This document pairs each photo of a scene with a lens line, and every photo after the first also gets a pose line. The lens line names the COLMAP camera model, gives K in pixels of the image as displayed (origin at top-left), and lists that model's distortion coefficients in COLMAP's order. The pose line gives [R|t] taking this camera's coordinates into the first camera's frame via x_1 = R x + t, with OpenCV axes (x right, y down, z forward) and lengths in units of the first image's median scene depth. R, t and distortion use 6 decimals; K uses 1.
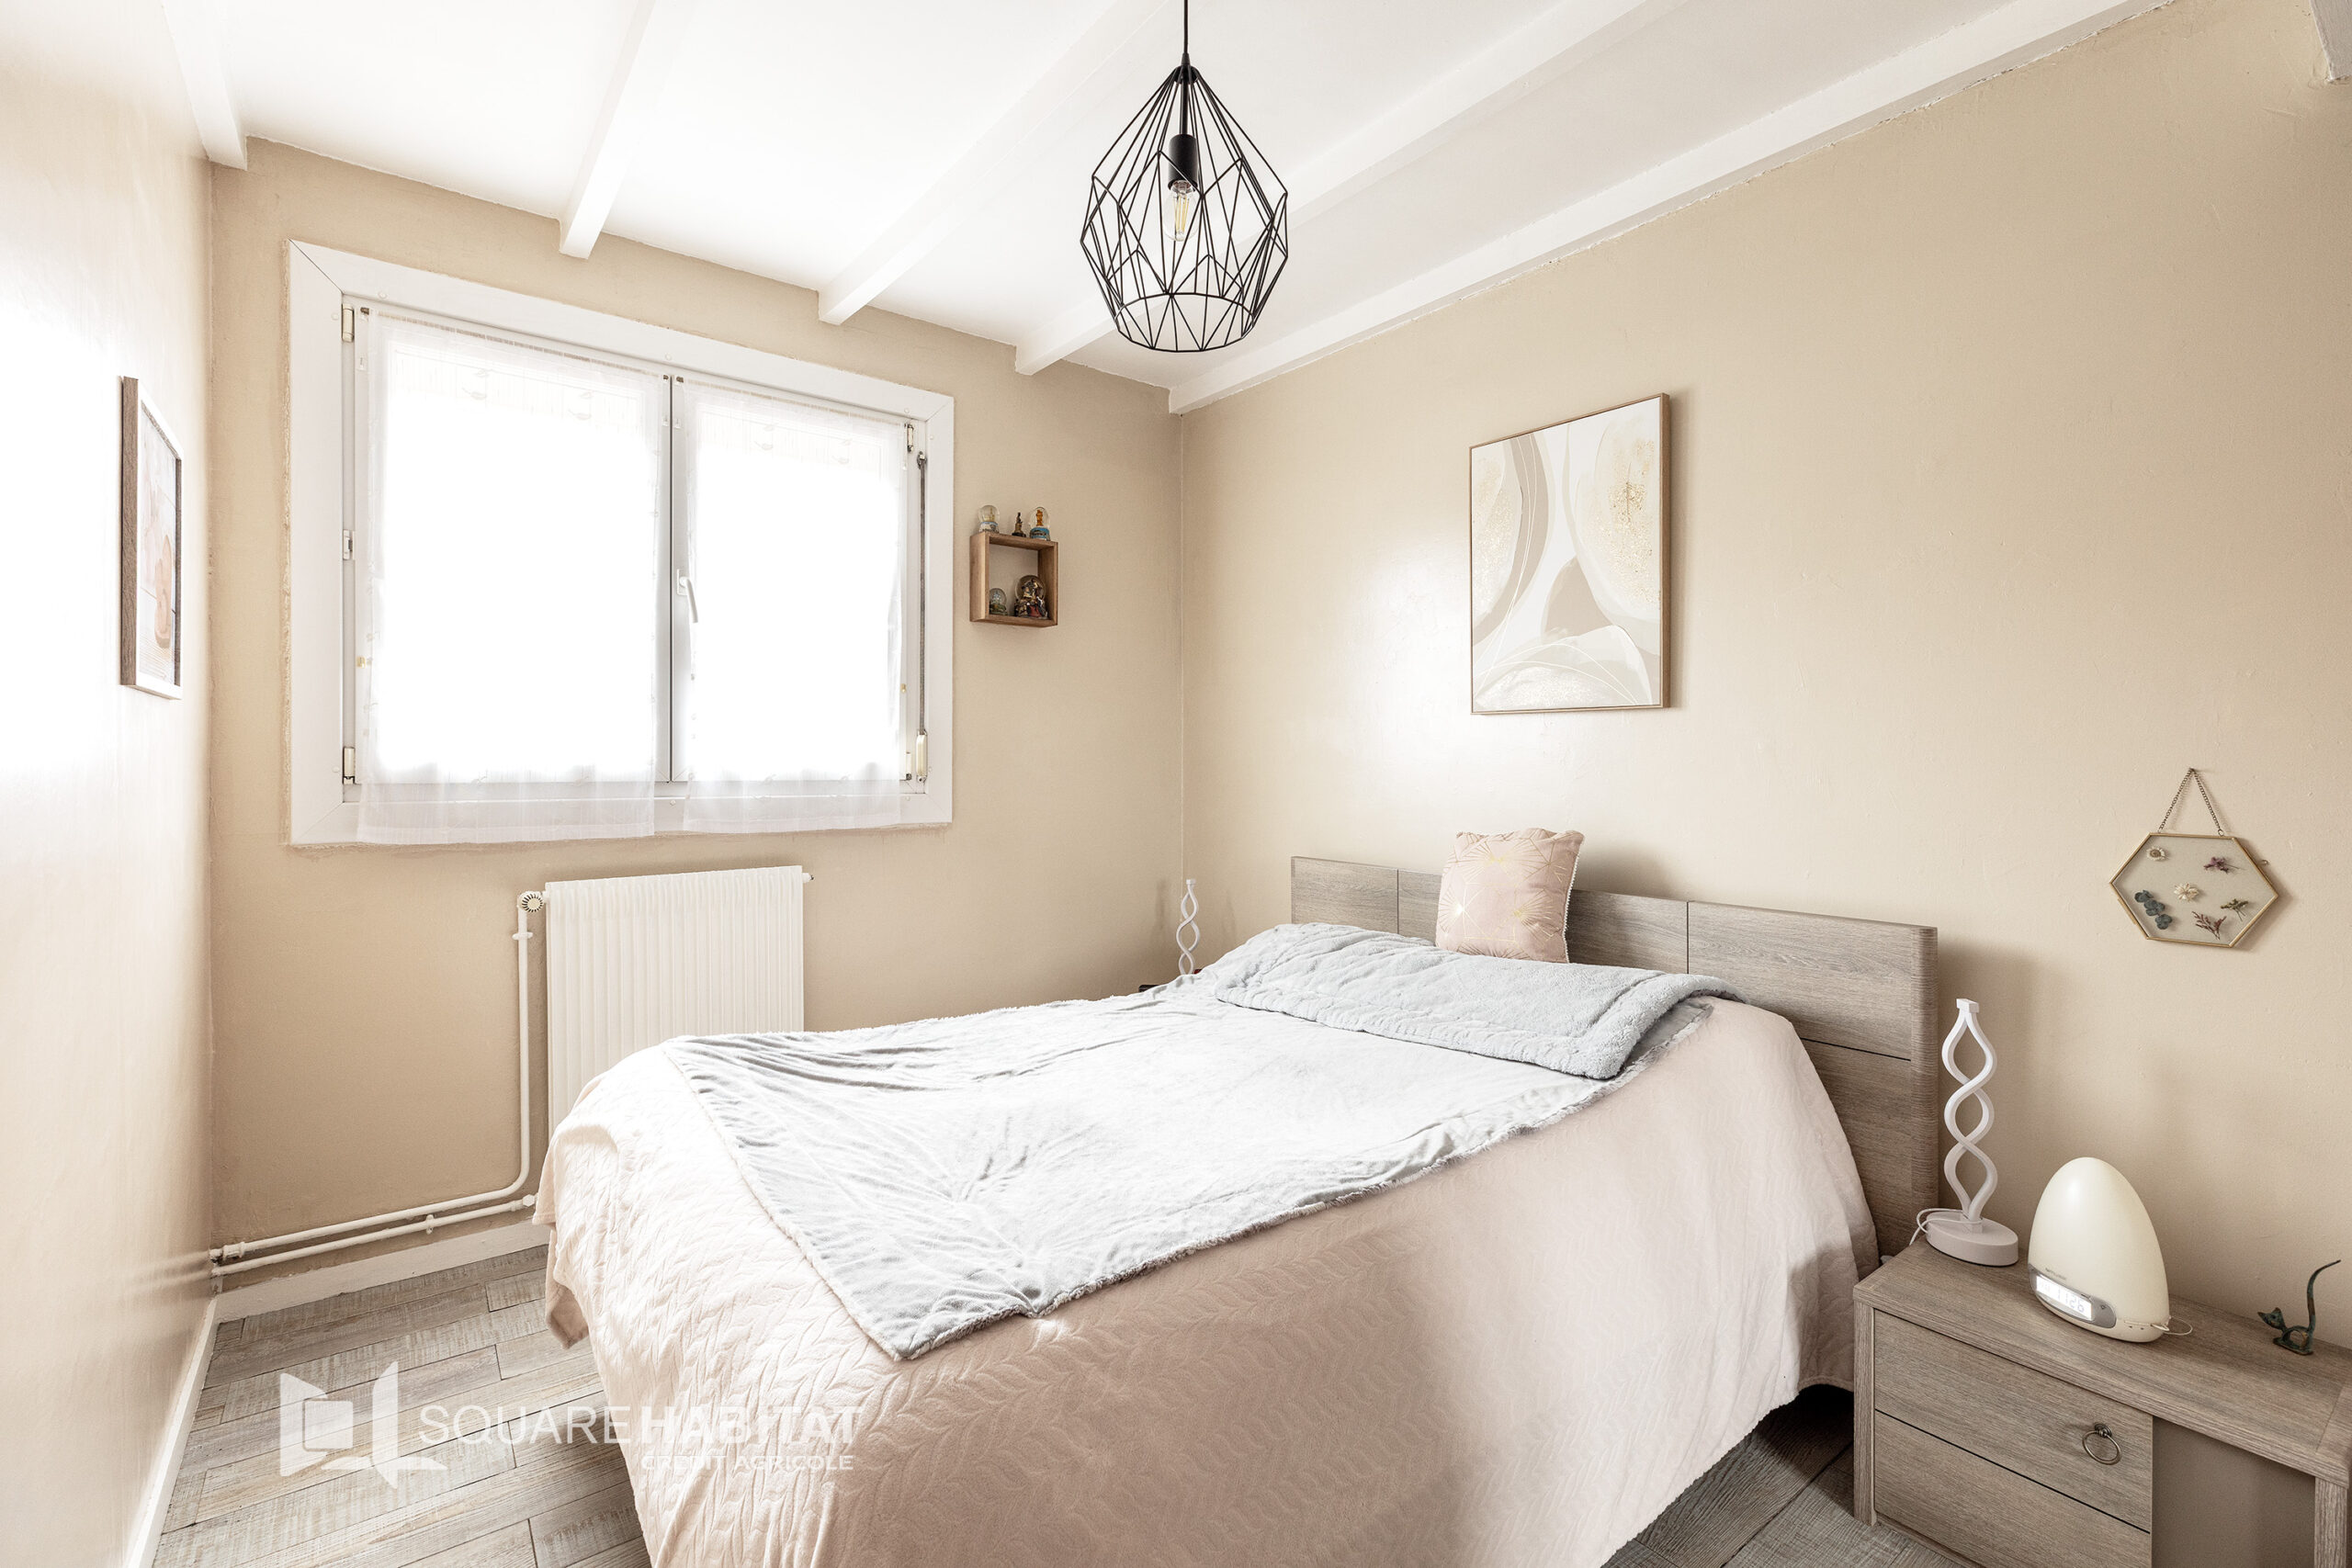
lens RADIAL K [[1053.0, 0, 1172.7], [0, 1053.0, 756.9], [0, 0, 1]] dist [-0.001282, -0.000148]
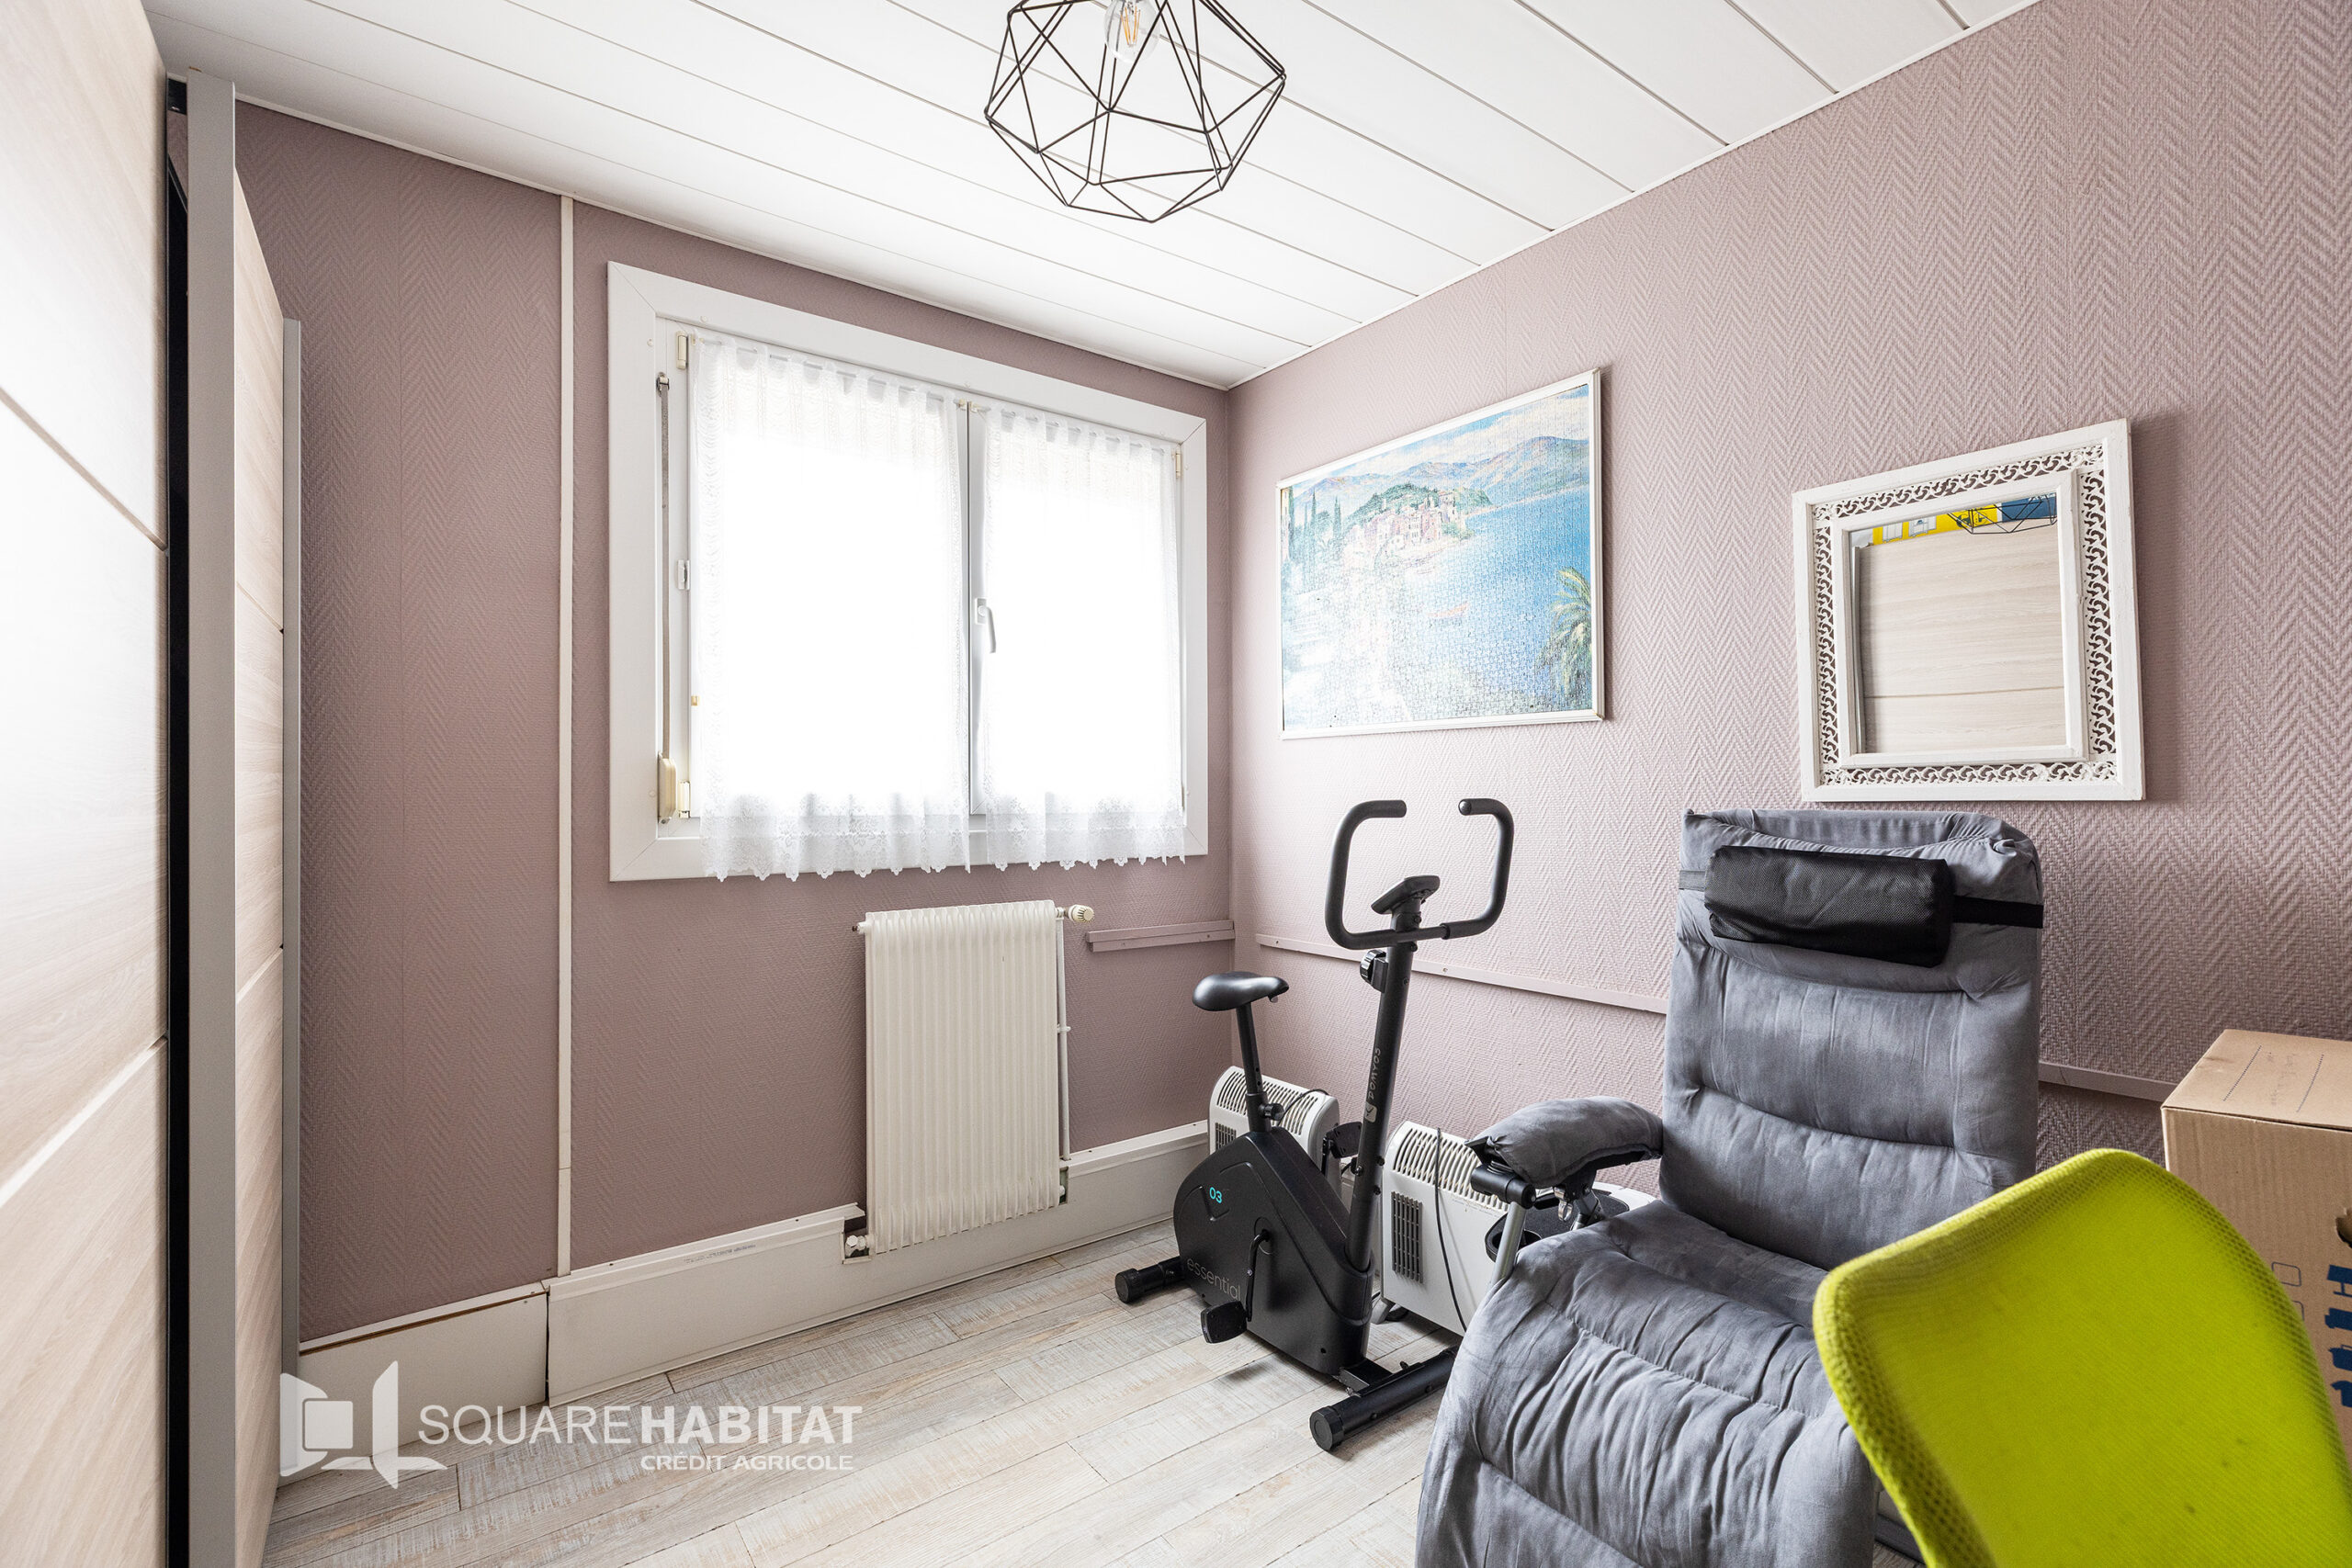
lens RADIAL K [[1064.1, 0, 1176.0], [0, 1064.1, 784.0], [0, 0, 1]] dist [0.000126, -0.000007]
pose [[0.999695, -0.010517, -0.022340, -0.263419], [0.010370, 0.999924, -0.006697, 0.003523], [0.022409, 0.006463, 0.999728, 0.014692]]
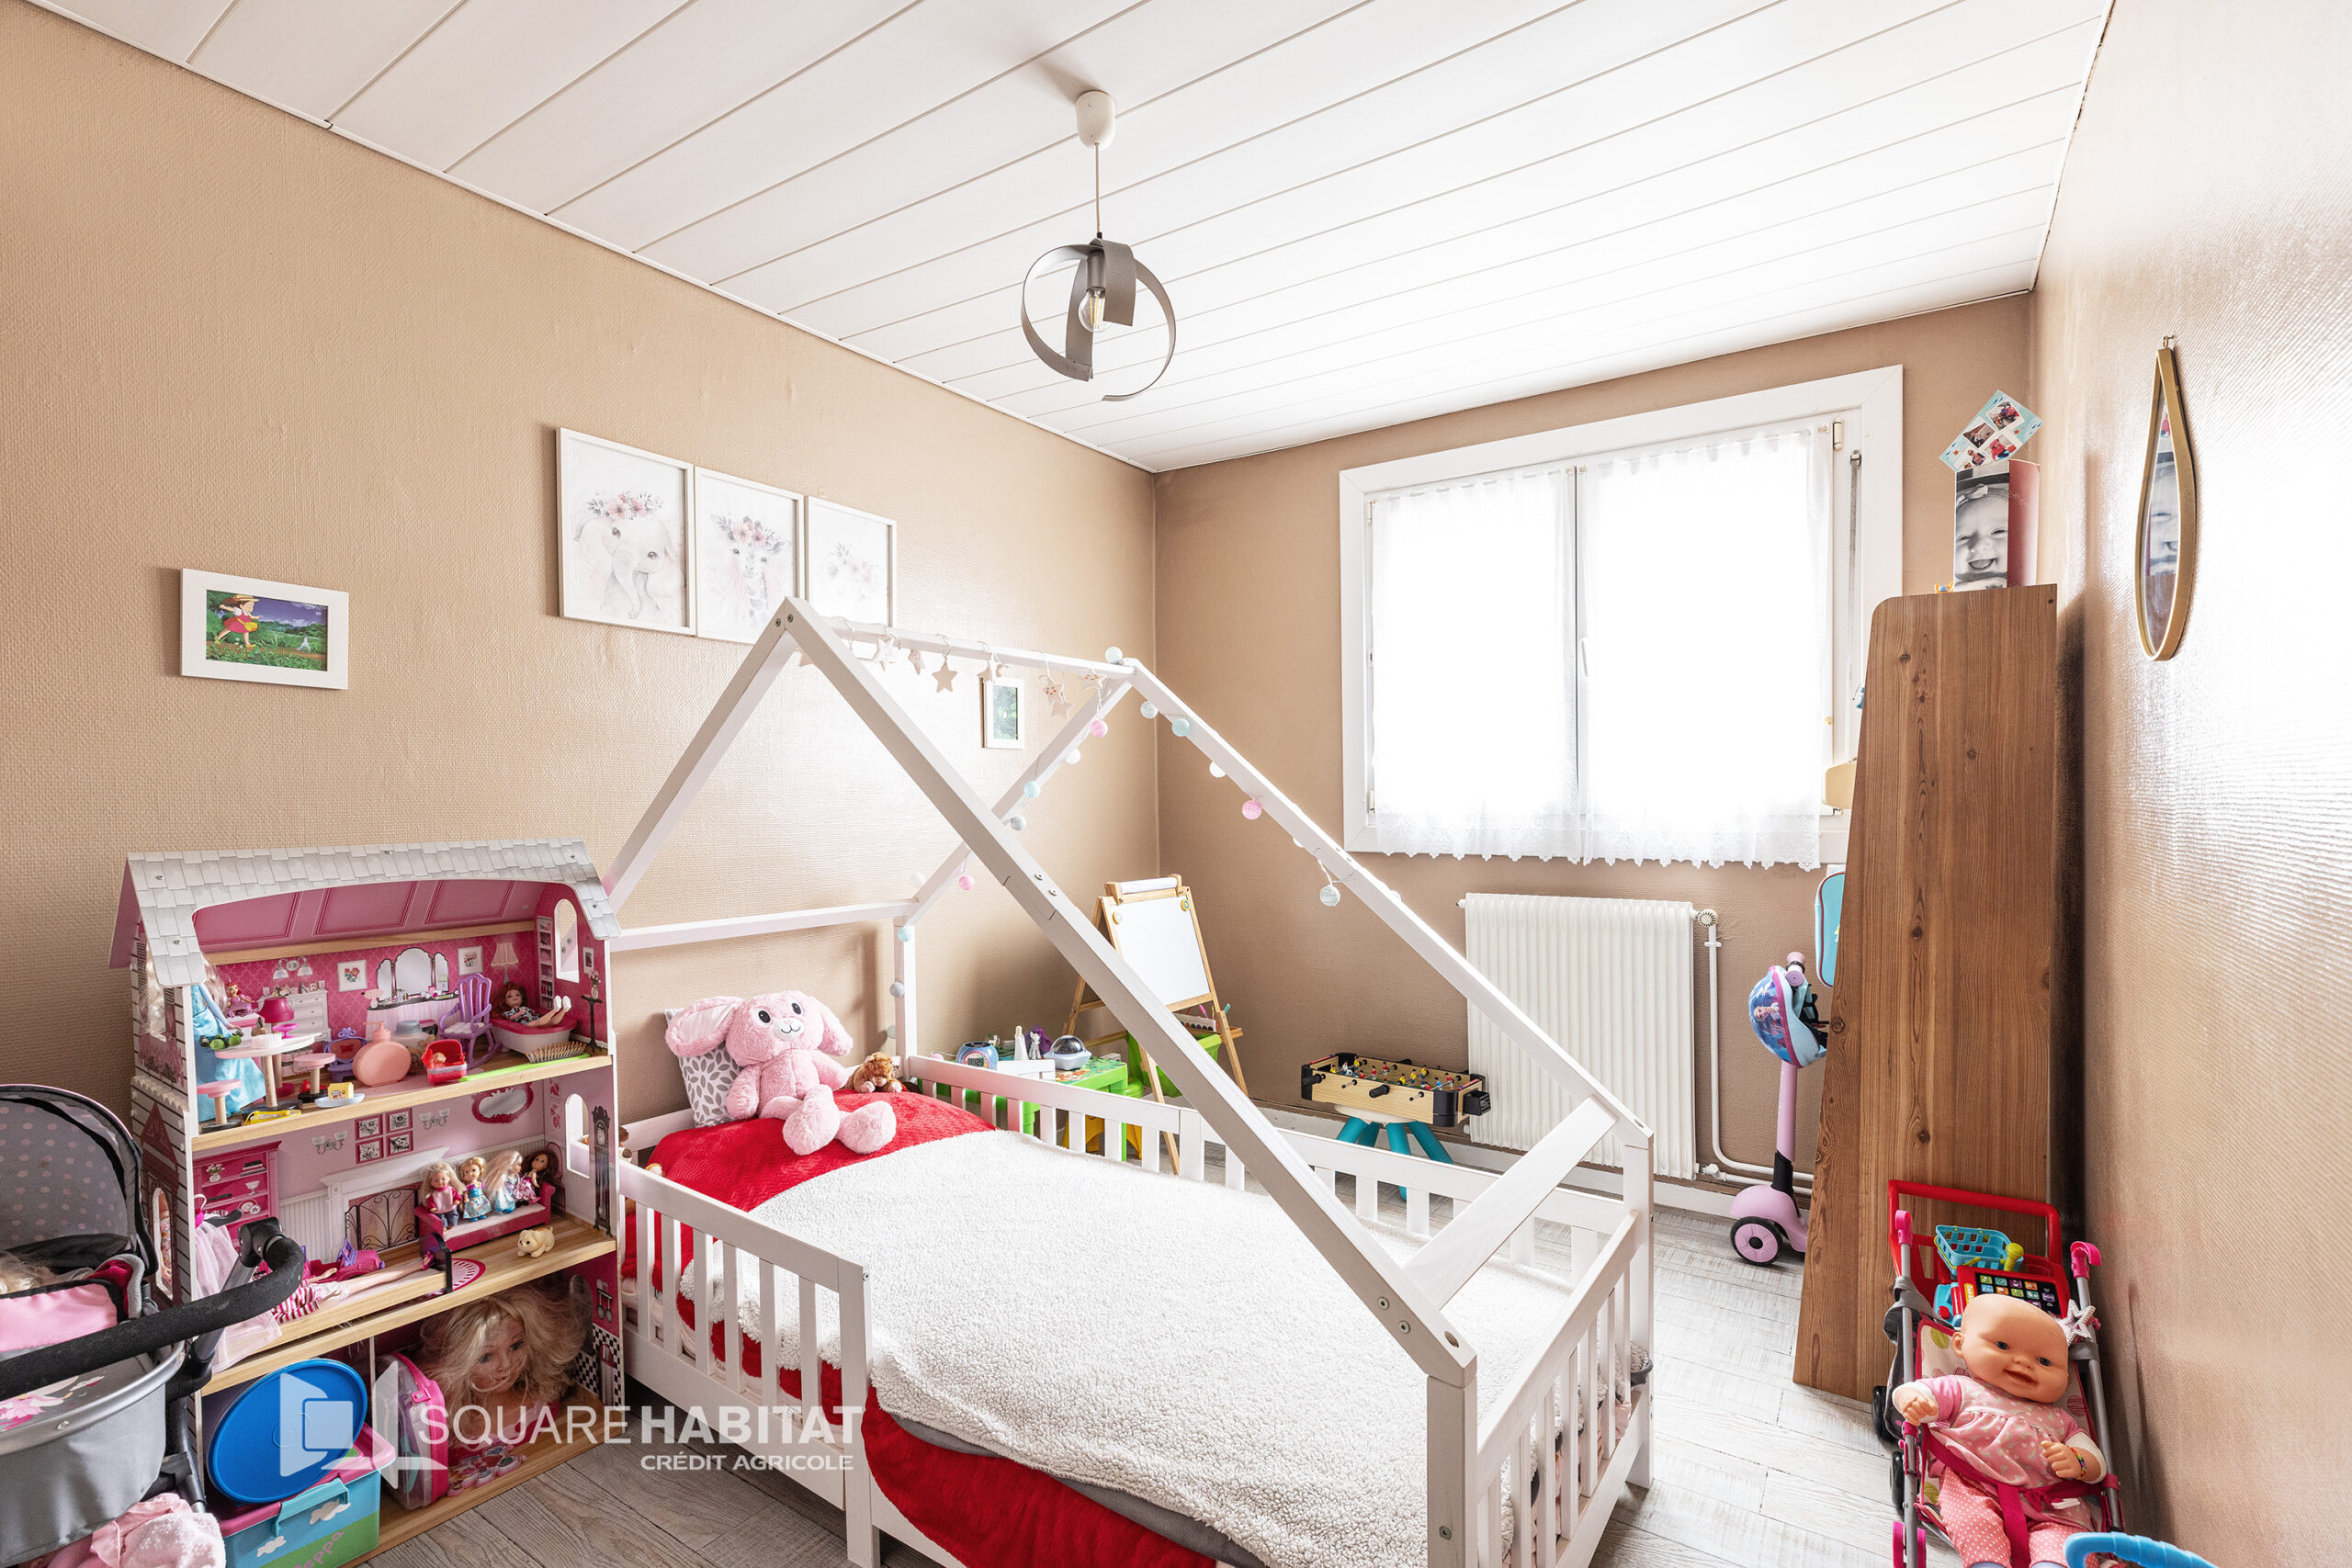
lens RADIAL K [[1064.1, 0, 1176.0], [0, 1064.1, 784.0], [0, 0, 1]] dist [0.000126, -0.000007]
pose [[0.292133, -0.015024, -0.956260, 0.512360], [0.007842, 0.999881, -0.013314, 0.000897], [0.956345, -0.003609, 0.292216, 0.237713]]
